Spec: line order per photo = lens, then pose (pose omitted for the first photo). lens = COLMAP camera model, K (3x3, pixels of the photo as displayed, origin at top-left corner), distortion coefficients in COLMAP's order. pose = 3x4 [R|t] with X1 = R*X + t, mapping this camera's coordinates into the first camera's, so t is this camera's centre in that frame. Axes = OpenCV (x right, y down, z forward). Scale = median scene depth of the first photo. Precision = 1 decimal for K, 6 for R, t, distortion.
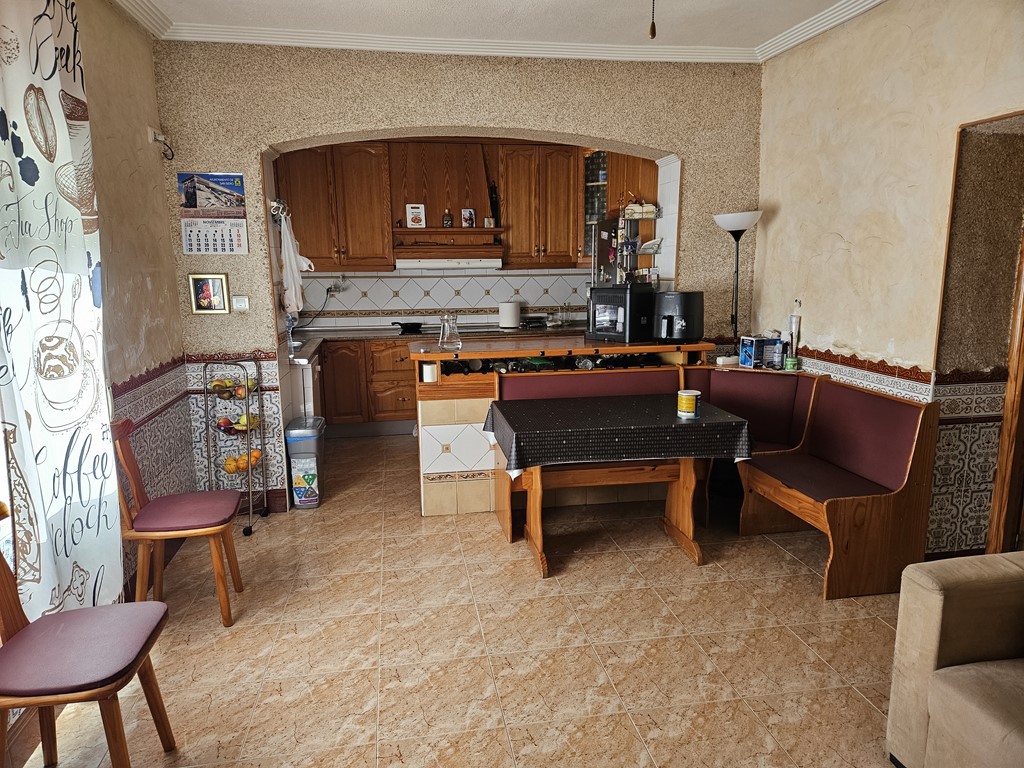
lens RADIAL K [[683.7, 0, 512.0], [0, 683.7, 384.0], [0, 0, 1]] dist [0.099196, -0.101707]
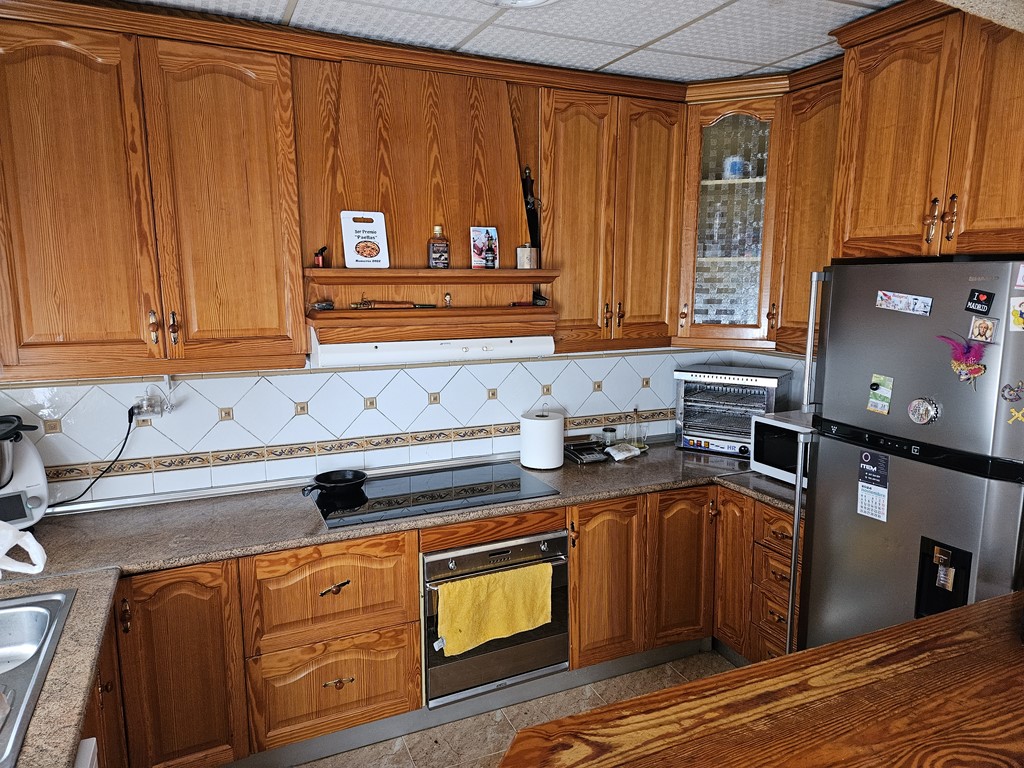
lens RADIAL K [[683.7, 0, 512.0], [0, 683.7, 384.0], [0, 0, 1]] dist [0.099196, -0.101707]
pose [[0.971438, -0.025726, 0.235896, -0.151733], [0.030164, 0.999429, -0.015222, -0.146225], [-0.235369, 0.021903, 0.971659, 0.570035]]
